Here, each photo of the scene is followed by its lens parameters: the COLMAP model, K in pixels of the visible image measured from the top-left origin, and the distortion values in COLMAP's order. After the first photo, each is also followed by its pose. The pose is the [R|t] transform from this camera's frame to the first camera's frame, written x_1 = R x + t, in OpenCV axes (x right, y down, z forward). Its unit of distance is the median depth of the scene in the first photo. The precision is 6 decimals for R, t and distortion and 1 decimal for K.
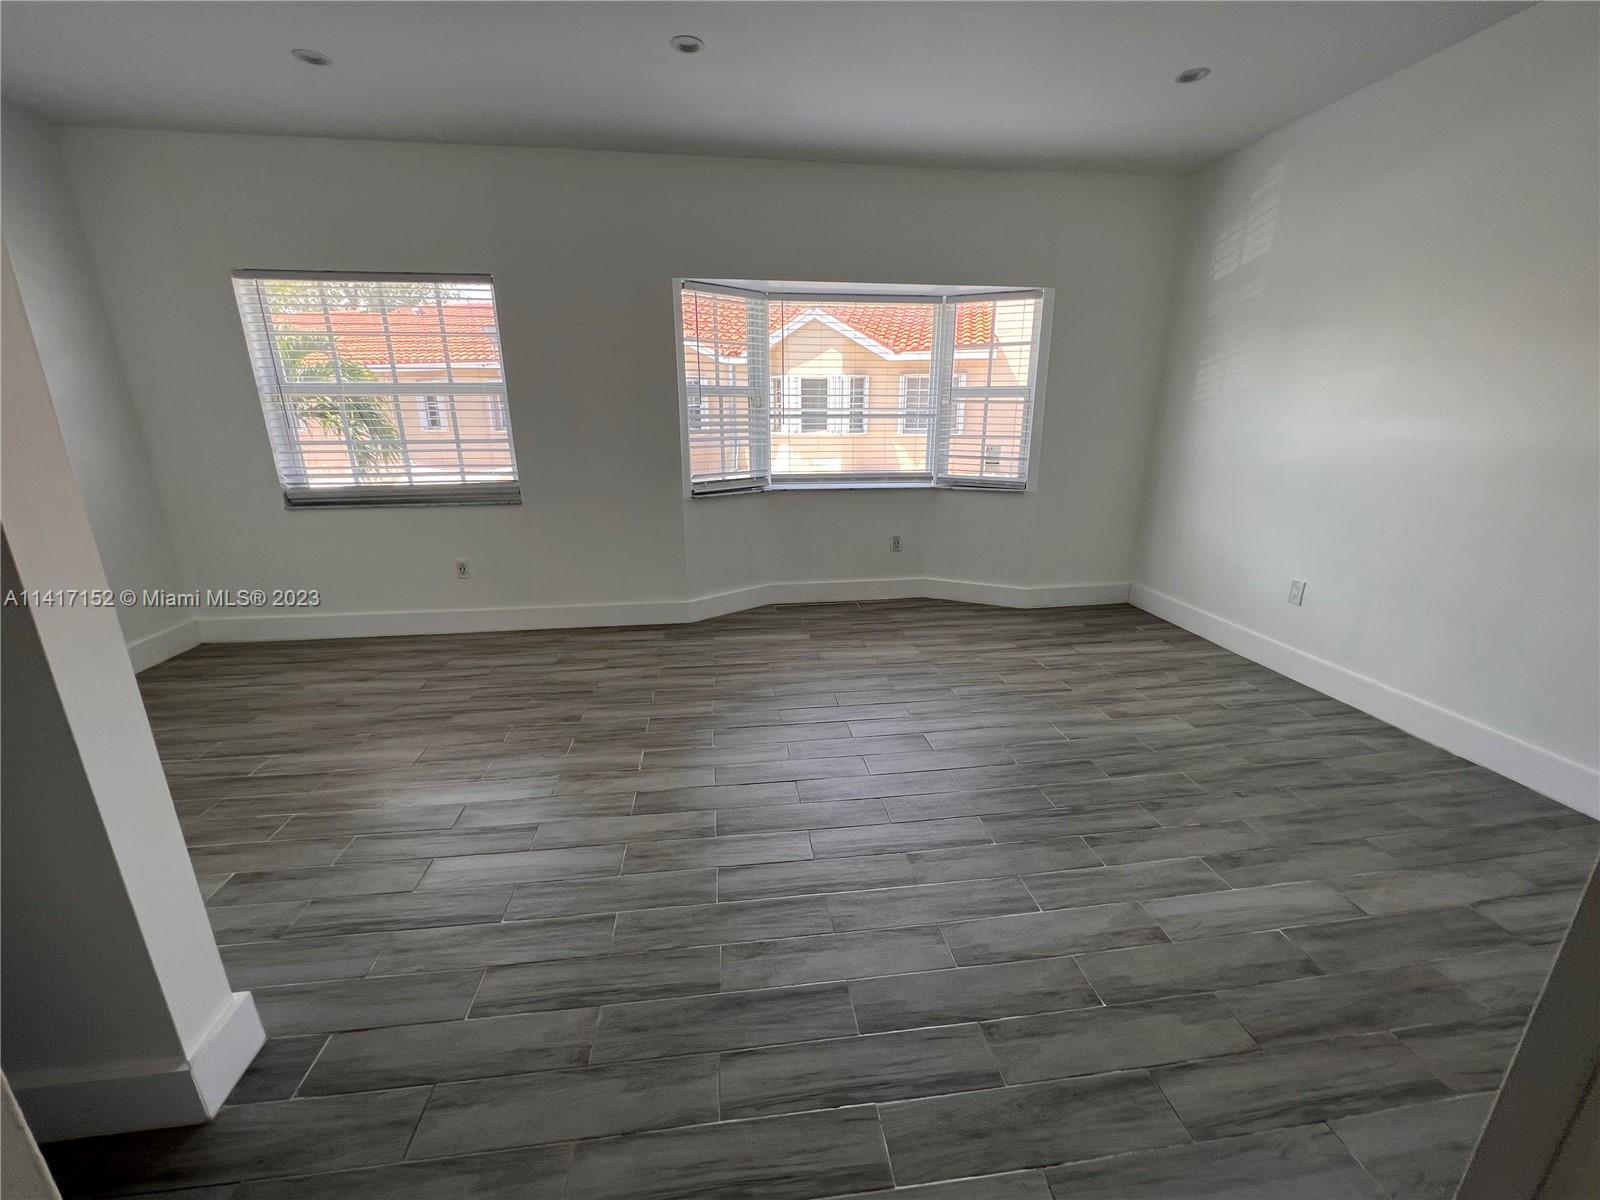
lens RADIAL K [[643.2, 0, 797.0], [0, 643.2, 599.9], [0, 0, 1]] dist [-0.003521, 0.001297]
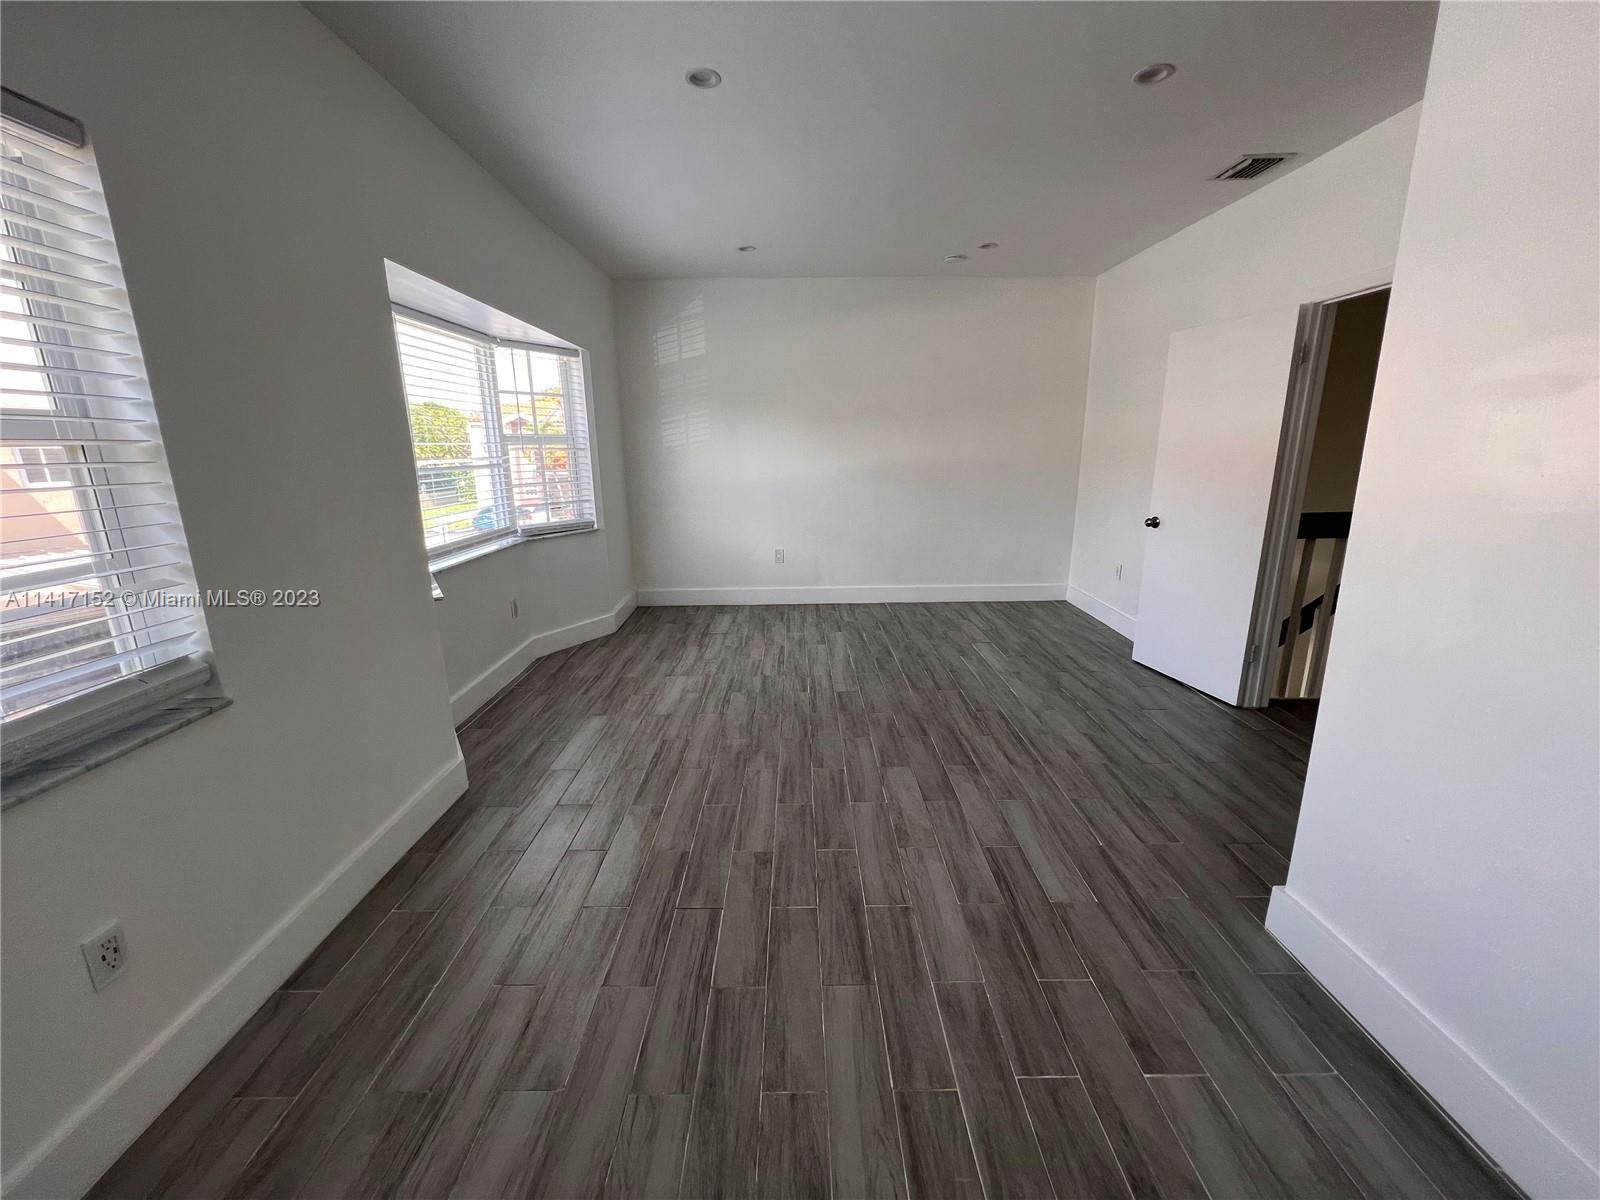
lens RADIAL K [[643.2, 0, 803.6], [0, 643.2, 599.2], [0, 0, 1]] dist [-0.003521, 0.001297]
pose [[0.115562, -0.234139, 0.965311, -0.902654], [0.292678, 0.936703, 0.192162, -0.213703], [-0.949202, 0.260319, 0.176774, 0.654409]]
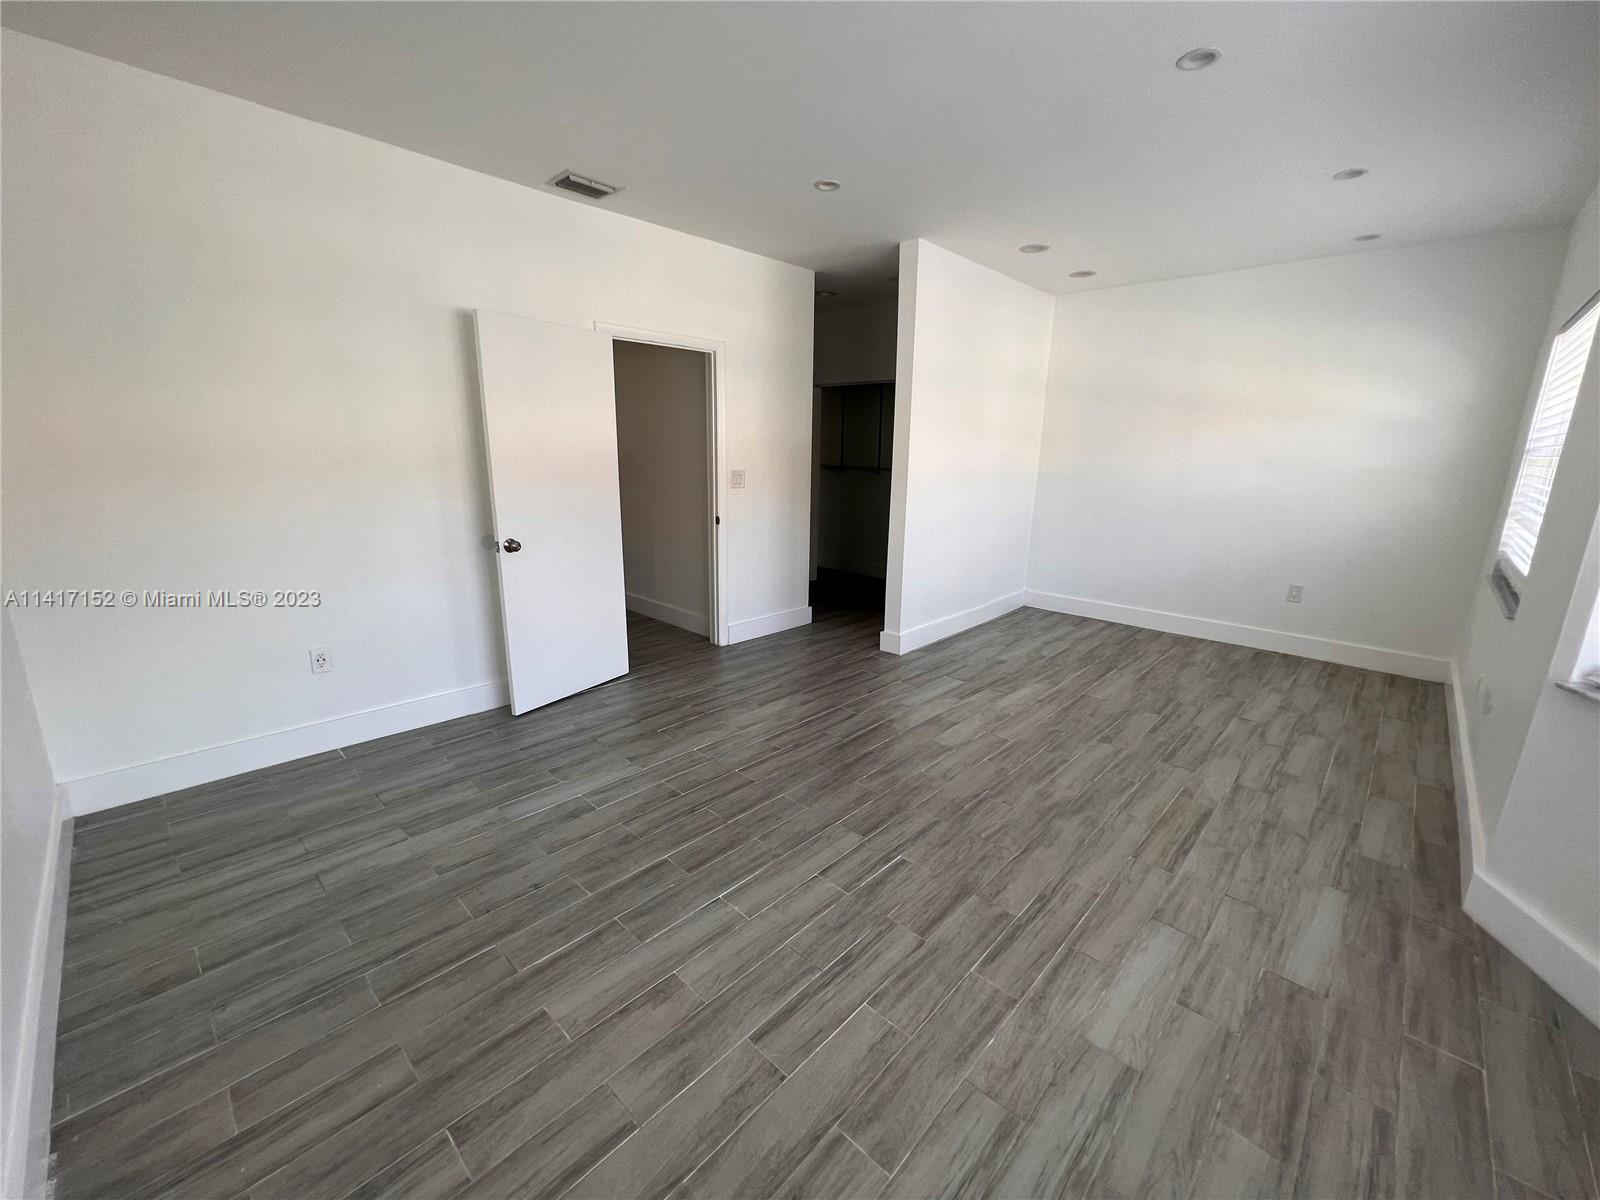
lens RADIAL K [[643.2, 0, 797.7], [0, 643.2, 600.6], [0, 0, 1]] dist [-0.003521, 0.001297]
pose [[-0.777680, 0.139766, -0.612927, 0.638373], [-0.192849, 0.874928, 0.444197, -0.373389], [0.598350, 0.463645, -0.653460, 1.152398]]
